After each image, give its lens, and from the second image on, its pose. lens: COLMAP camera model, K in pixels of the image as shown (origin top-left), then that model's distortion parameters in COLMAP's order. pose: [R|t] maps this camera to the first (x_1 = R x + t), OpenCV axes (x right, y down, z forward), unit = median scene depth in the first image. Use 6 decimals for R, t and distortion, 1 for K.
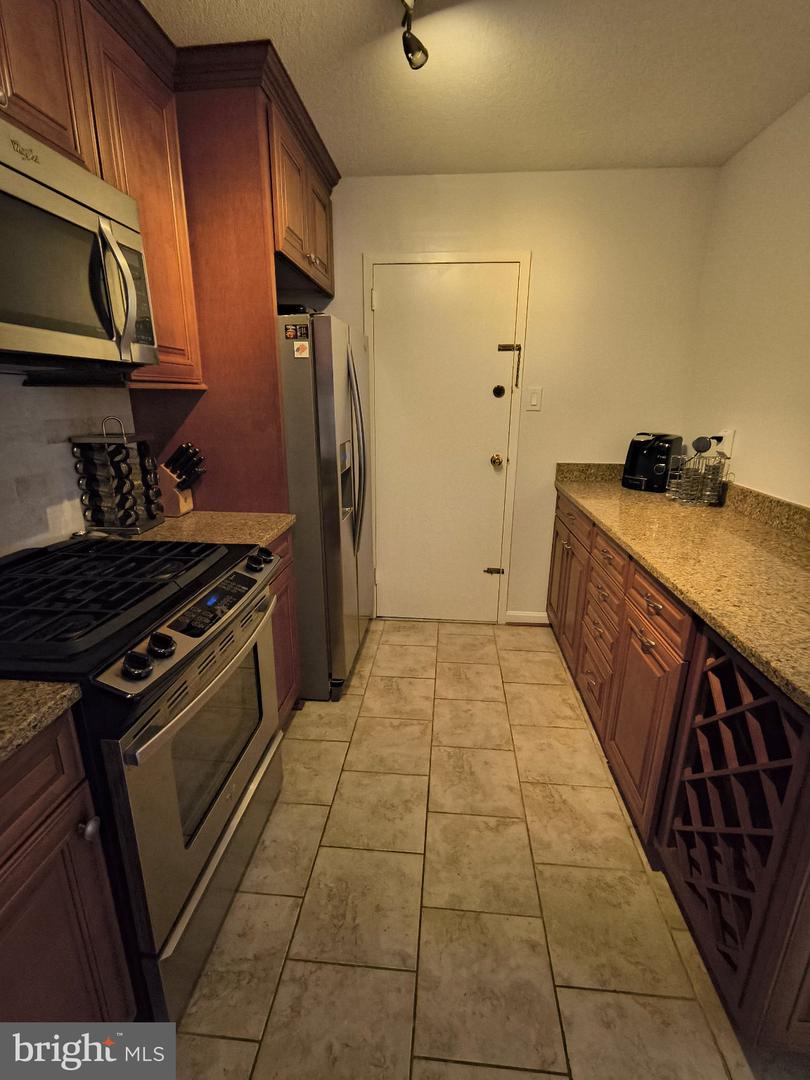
lens RADIAL K [[502.8, 0, 404.9], [0, 502.8, 540.6], [0, 0, 1]] dist [-0.003869, 0.000225]
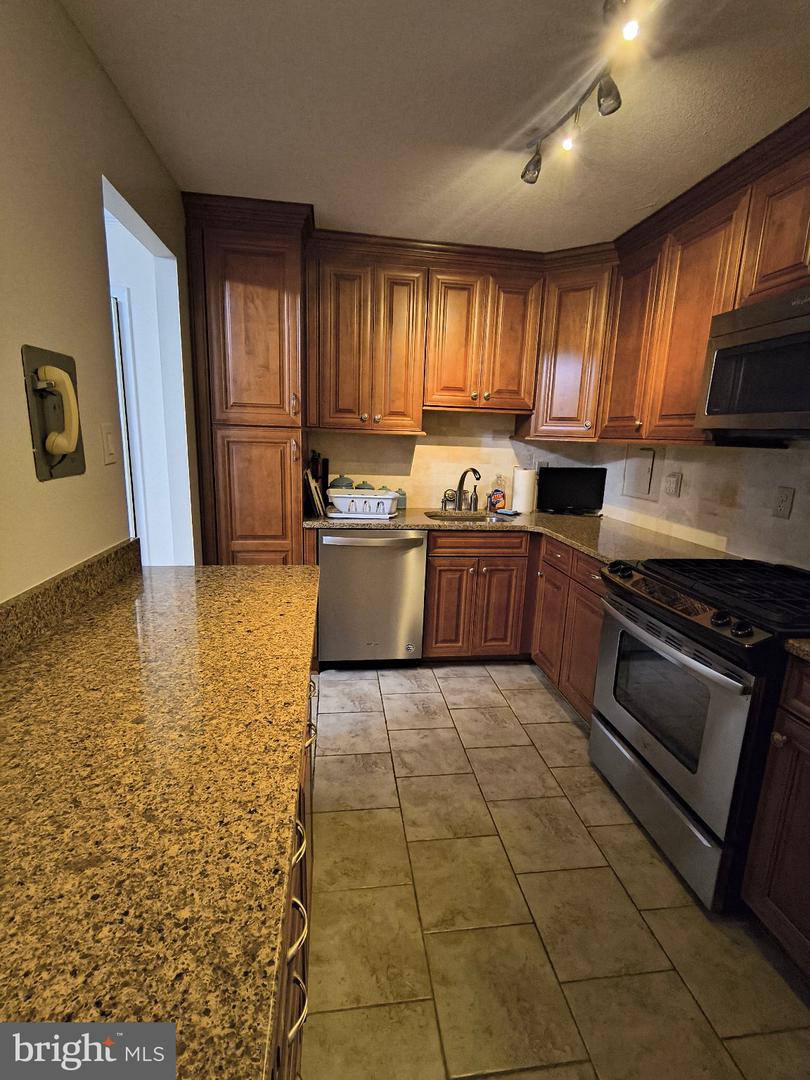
lens RADIAL K [[502.8, 0, 407.5], [0, 502.8, 539.1], [0, 0, 1]] dist [-0.003869, 0.000225]
pose [[-0.973302, 0.003461, -0.229502, 0.474941], [-0.105170, 0.882023, 0.459319, -0.429162], [0.204016, 0.471193, -0.858111, 1.464150]]
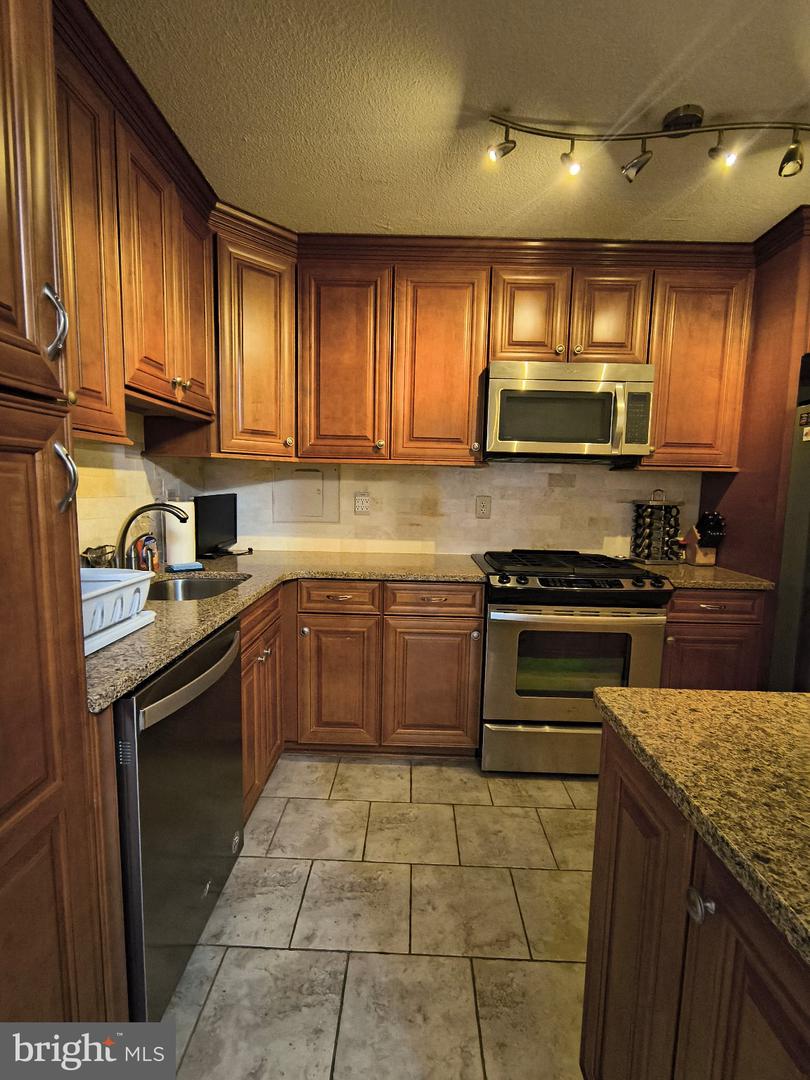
lens RADIAL K [[502.8, 0, 406.5], [0, 502.8, 538.5], [0, 0, 1]] dist [-0.003869, 0.000225]
pose [[0.069332, 0.099792, -0.992590, 0.967502], [-0.301067, 0.950685, 0.074550, 0.018134], [0.951079, 0.293667, 0.095957, 0.158641]]
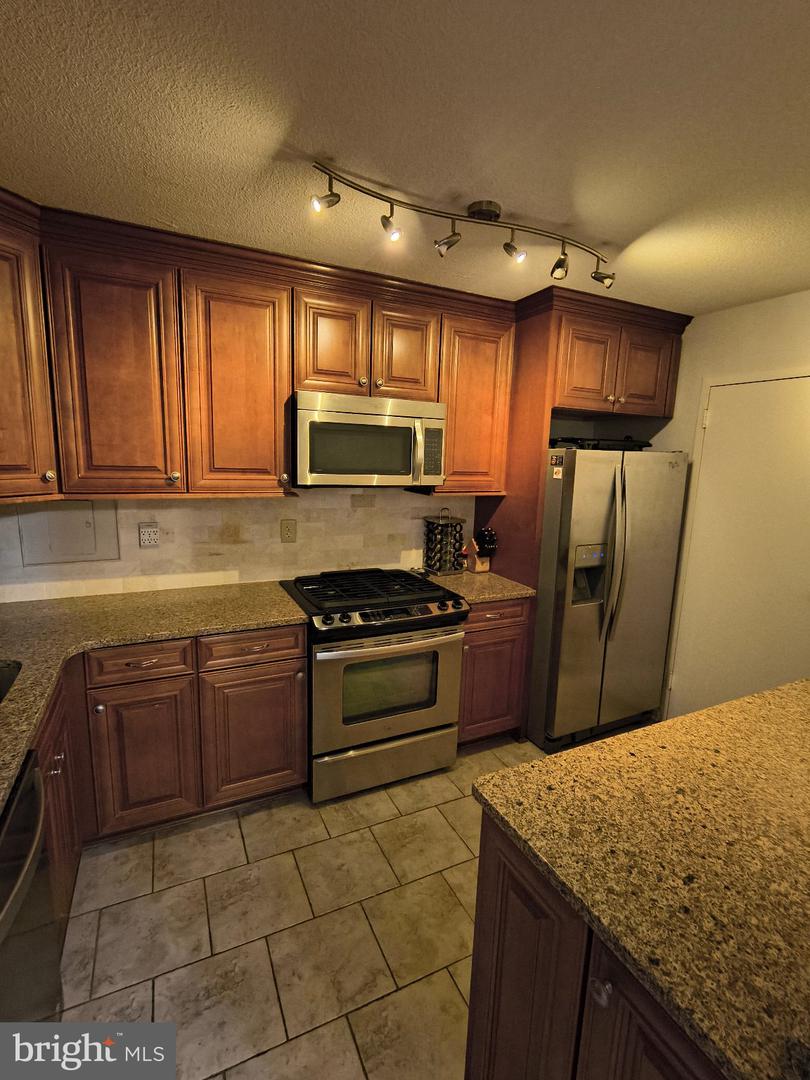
lens RADIAL K [[502.8, 0, 408.0], [0, 502.8, 538.0], [0, 0, 1]] dist [-0.003869, 0.000225]
pose [[0.514181, 0.152125, -0.844083, 0.886740], [-0.268096, 0.963337, 0.010304, -0.134888], [0.814704, 0.220997, 0.536114, -0.025078]]
